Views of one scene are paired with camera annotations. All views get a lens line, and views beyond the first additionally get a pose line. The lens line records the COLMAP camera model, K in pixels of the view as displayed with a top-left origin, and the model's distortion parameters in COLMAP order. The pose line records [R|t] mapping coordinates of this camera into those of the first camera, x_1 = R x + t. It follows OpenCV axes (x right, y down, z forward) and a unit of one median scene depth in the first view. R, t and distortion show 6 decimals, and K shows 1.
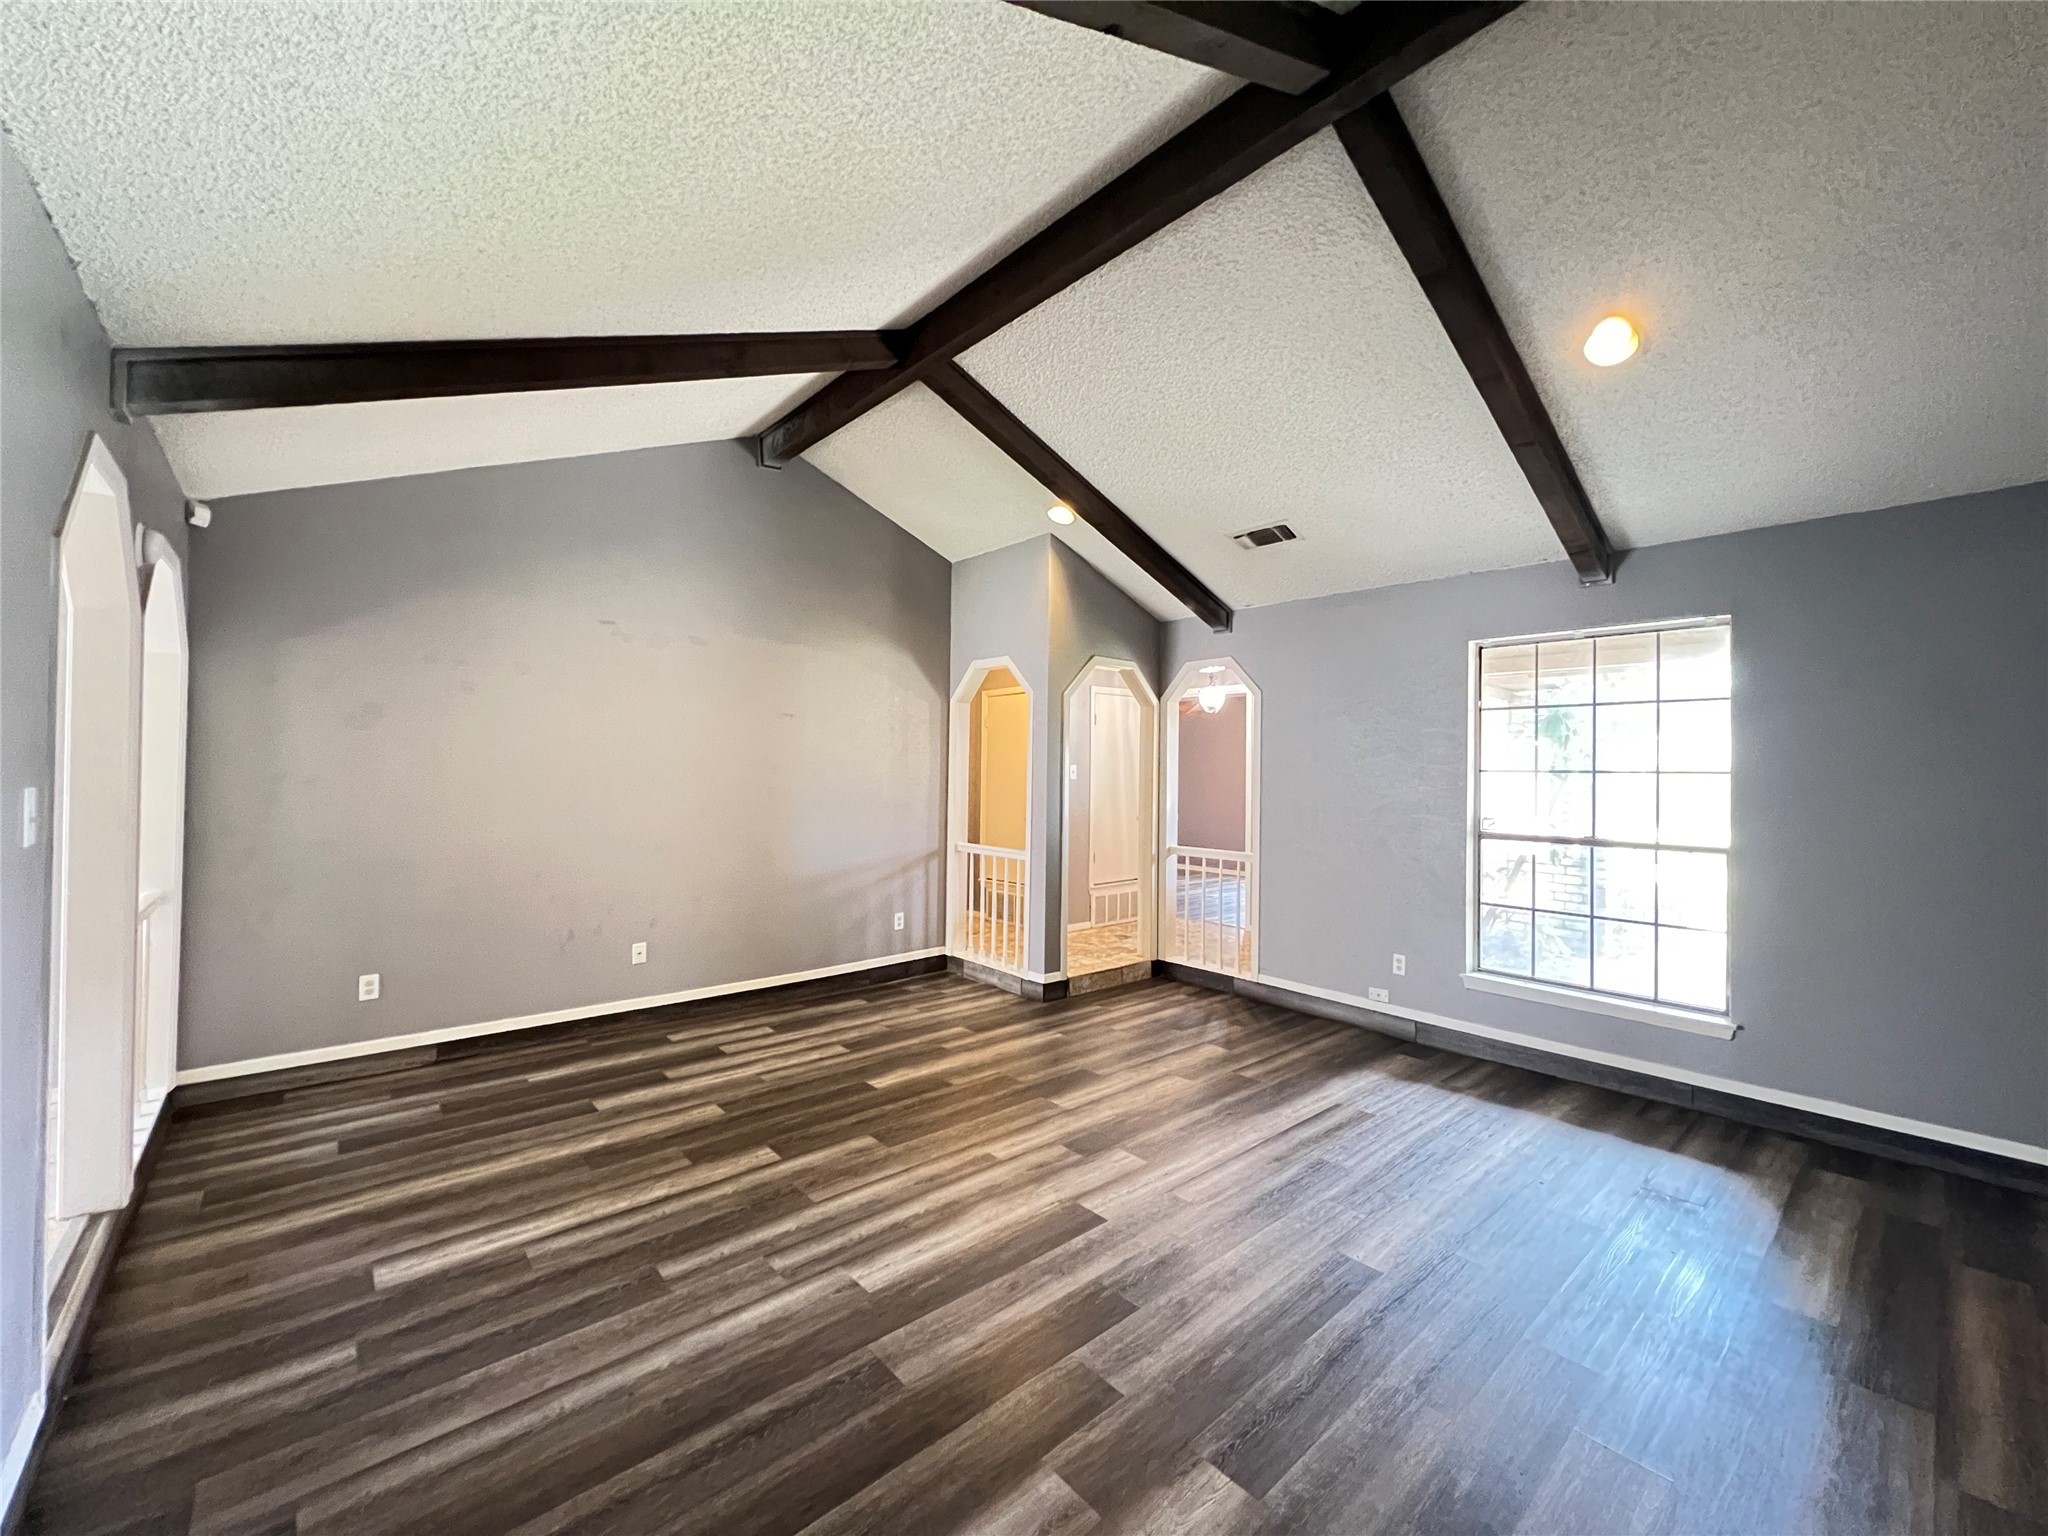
lens RADIAL K [[817.9, 0, 1018.0], [0, 817.9, 763.1], [0, 0, 1]] dist [-0.002752, 0.000598]
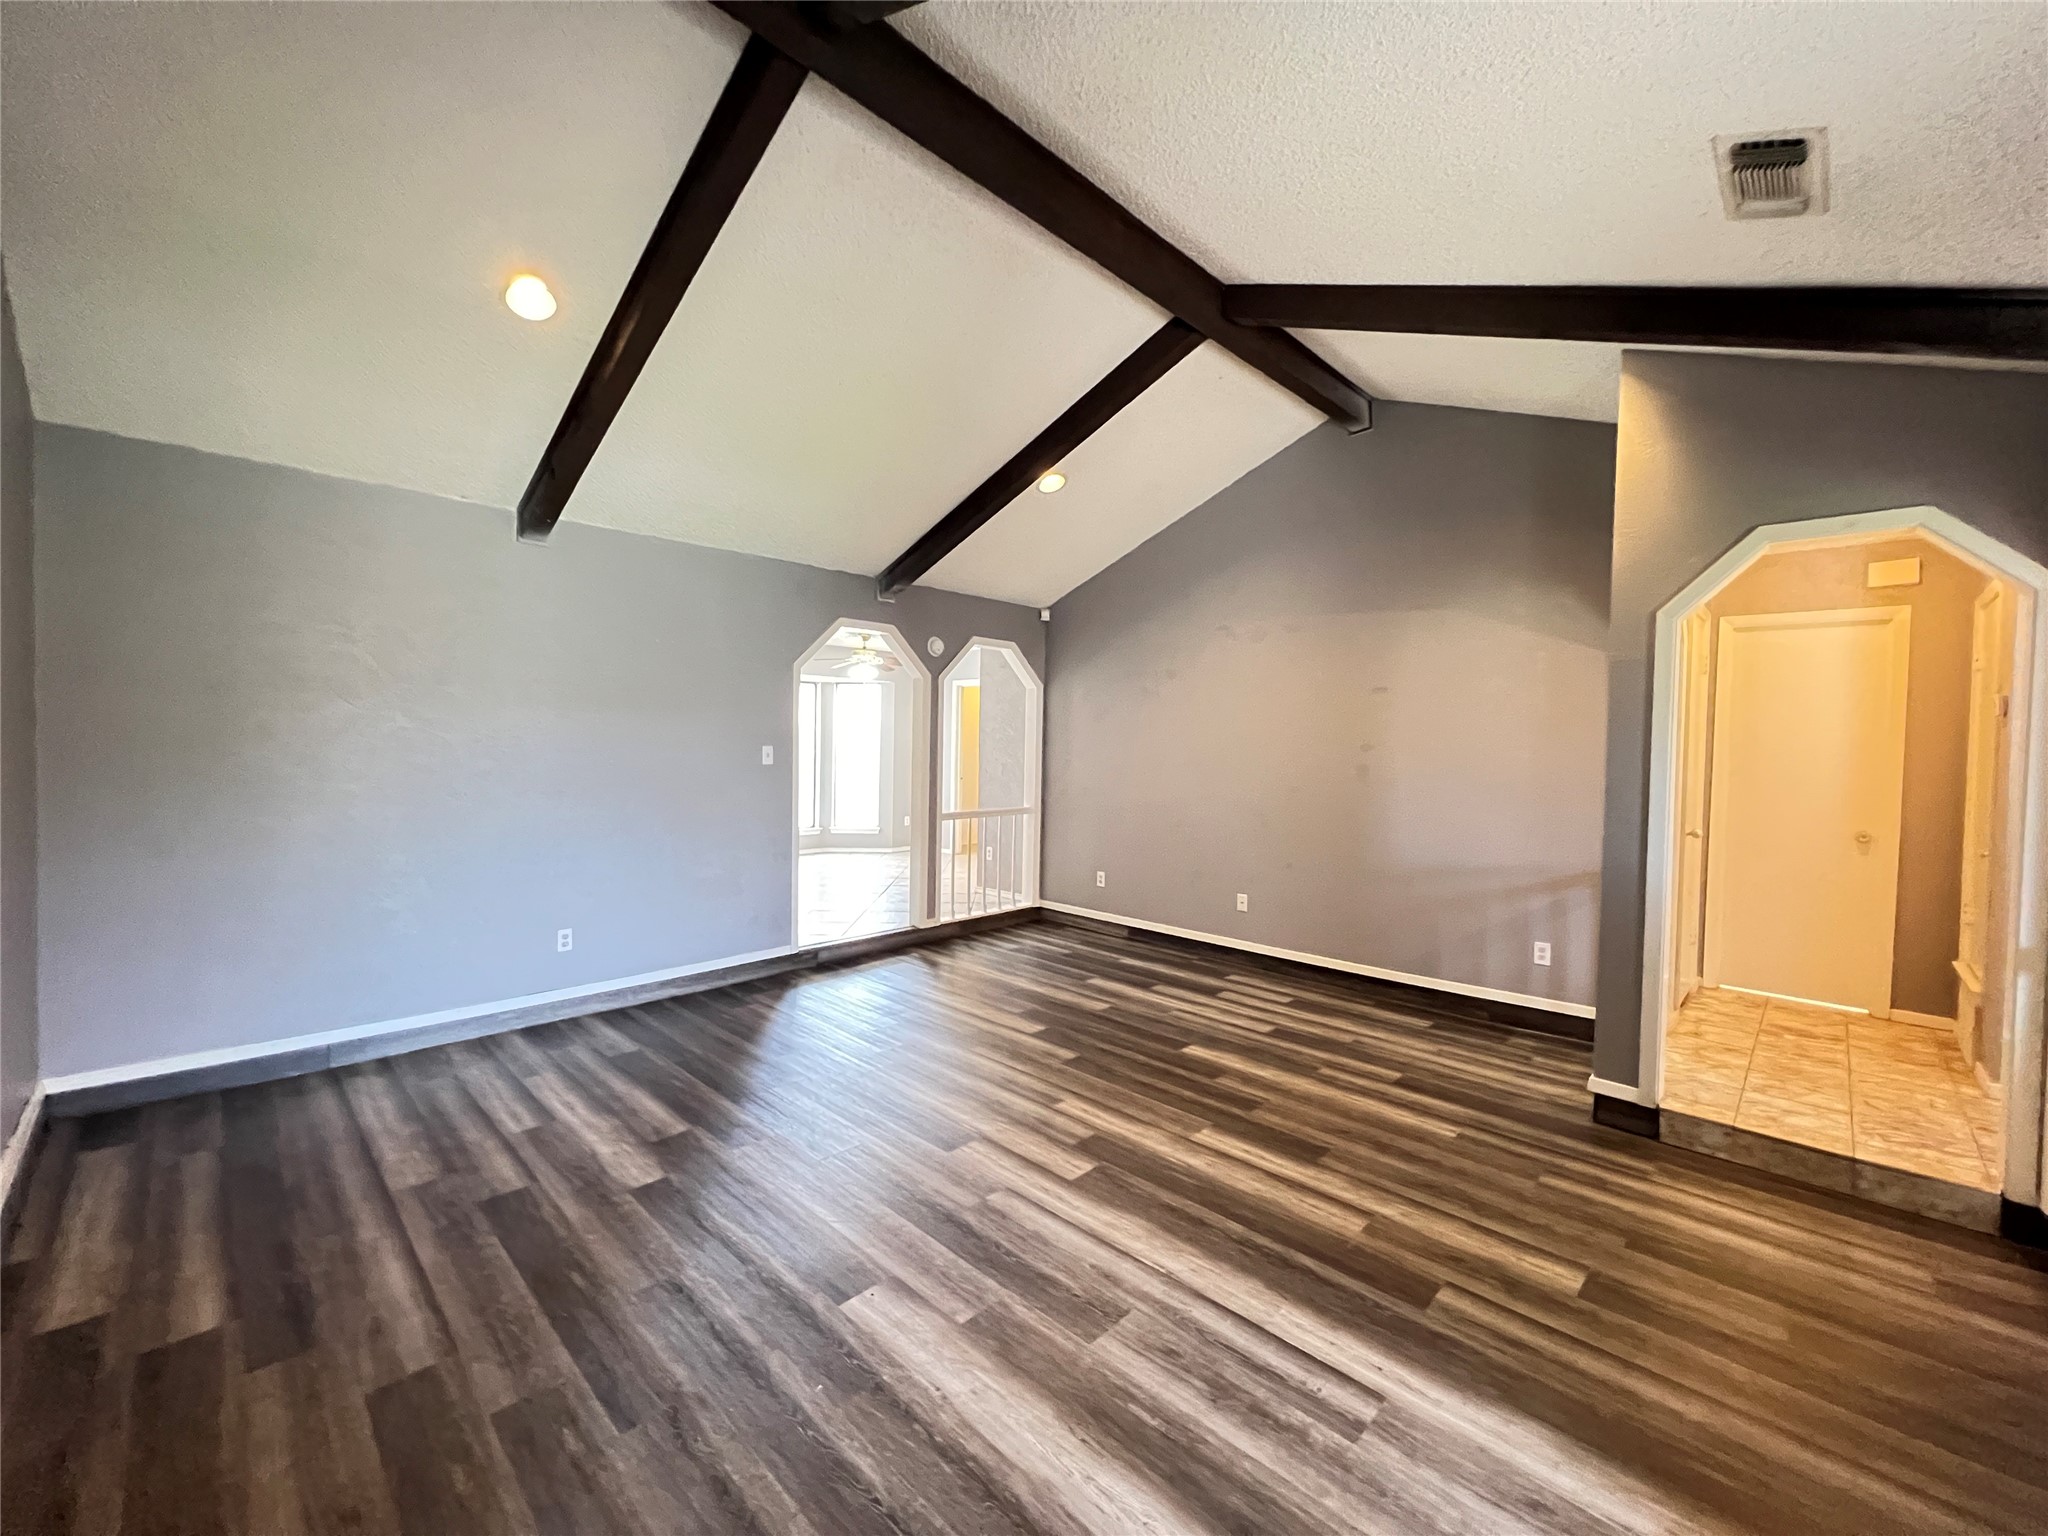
lens RADIAL K [[817.9, 0, 1018.0], [0, 817.9, 763.1], [0, 0, 1]] dist [-0.002752, 0.000598]
pose [[0.076571, 0.011527, -0.996997, 0.812267], [-0.005107, 0.999925, 0.011169, 0.022721], [0.997051, 0.004237, 0.076624, 0.689520]]
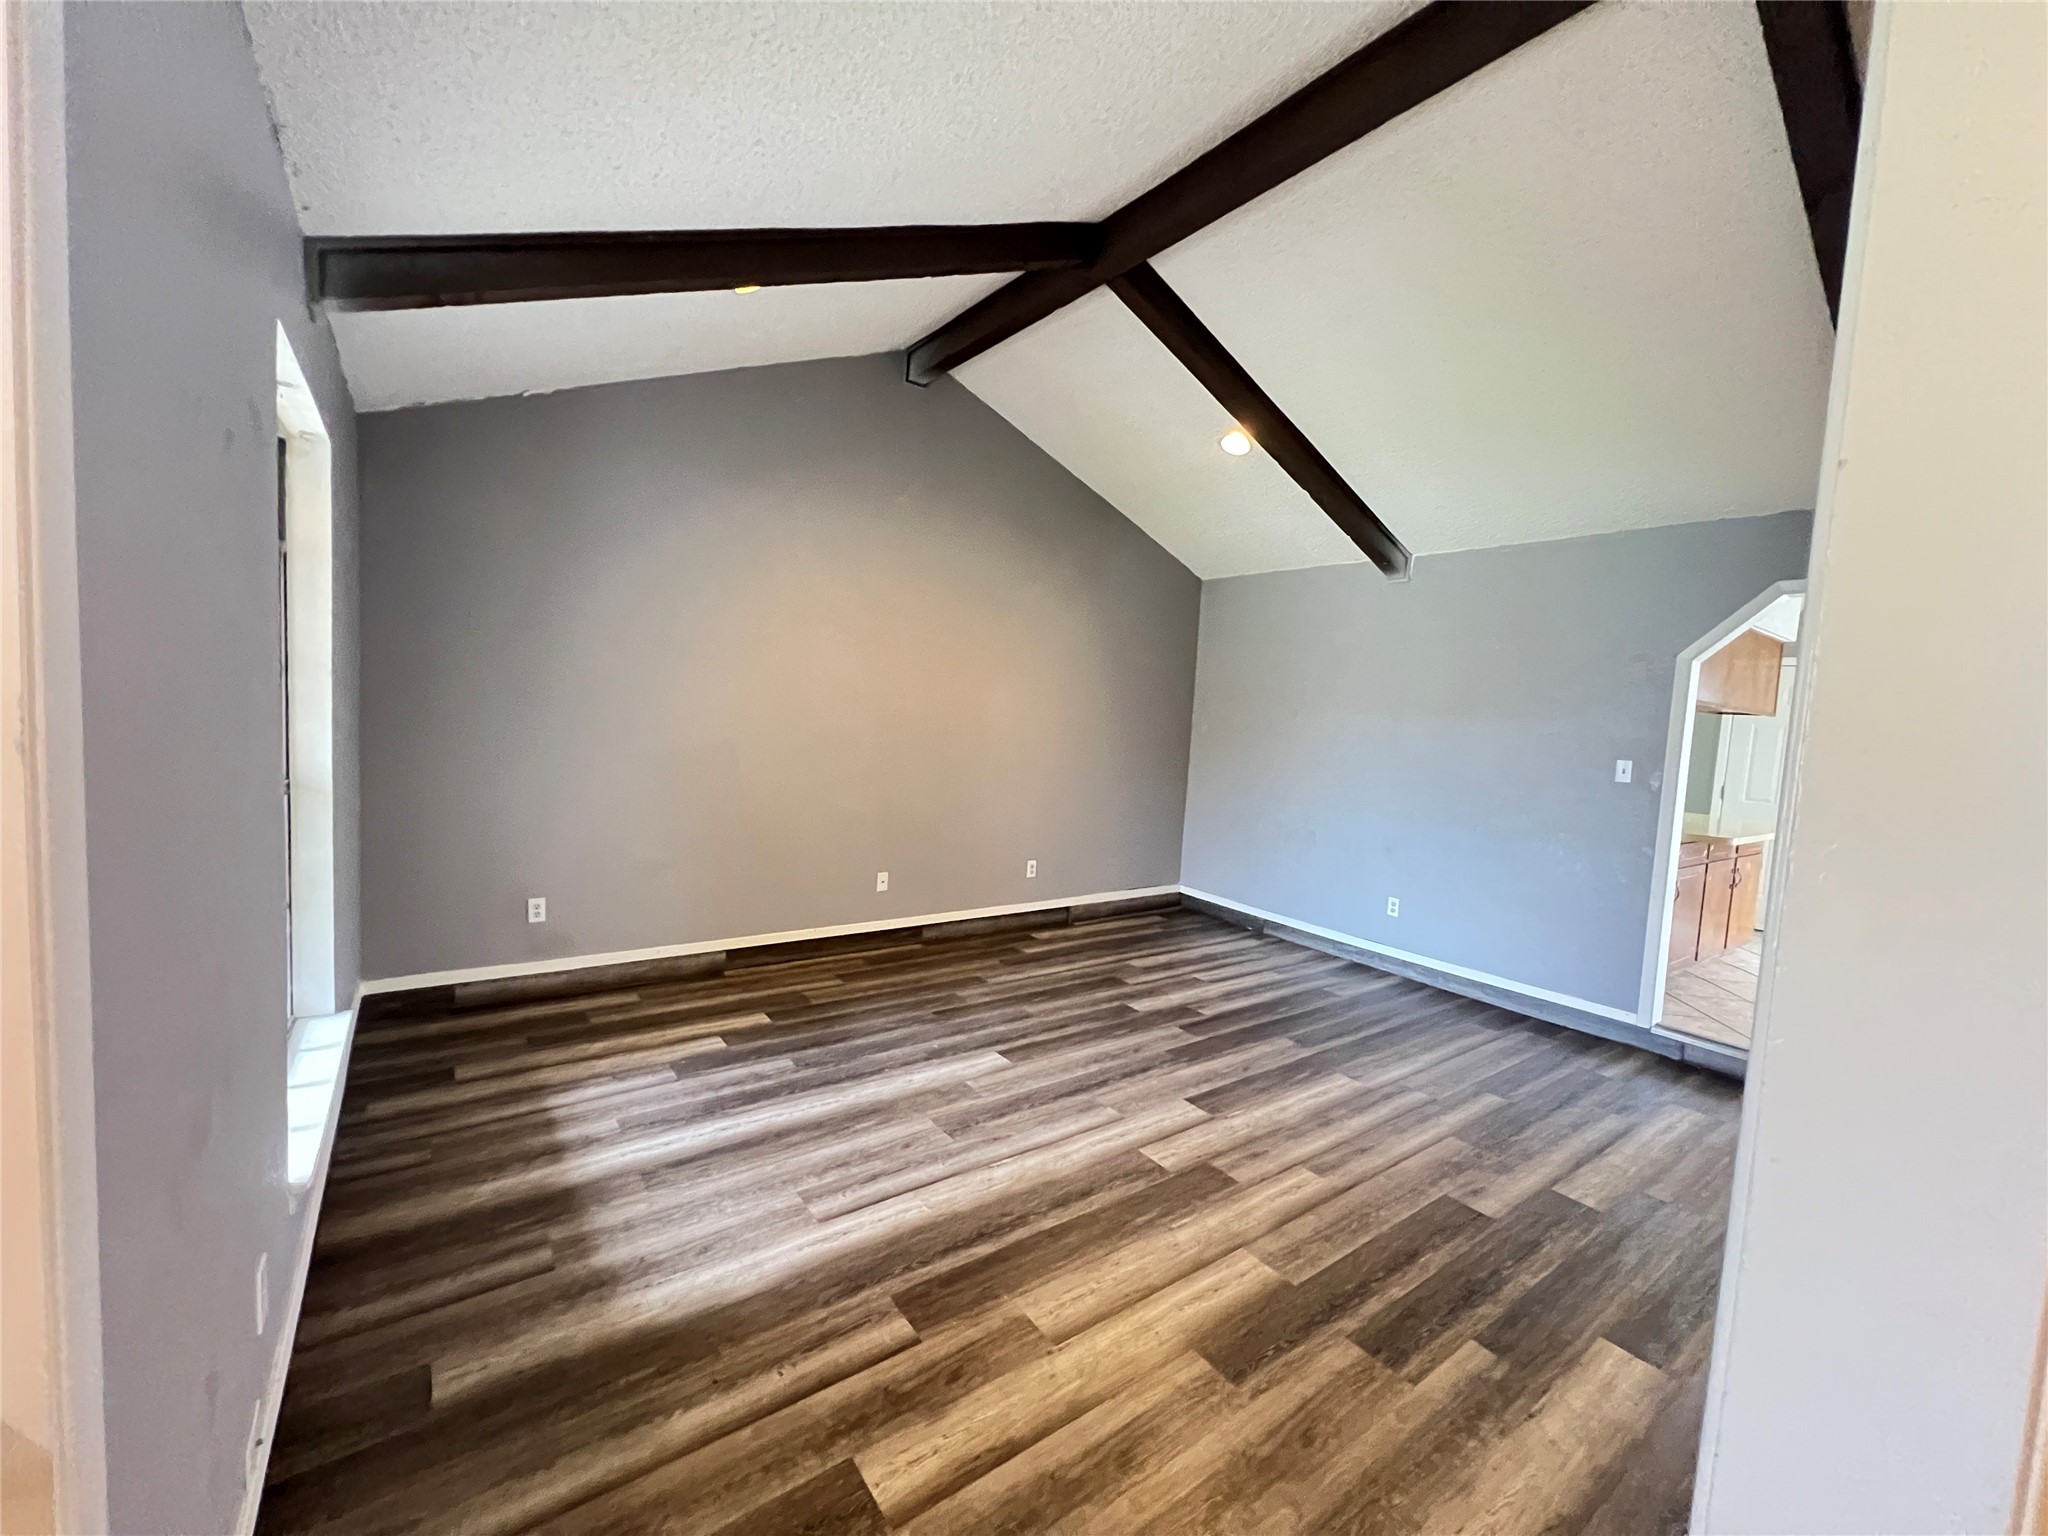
lens RADIAL K [[818.9, 0, 1017.7], [0, 818.9, 762.6], [0, 0, 1]] dist [-0.002834, 0.000331]
pose [[-0.993685, -0.073209, 0.085037, 0.195620], [-0.068063, 0.995758, 0.061921, 0.004536], [-0.089209, 0.055742, -0.994452, 1.503205]]
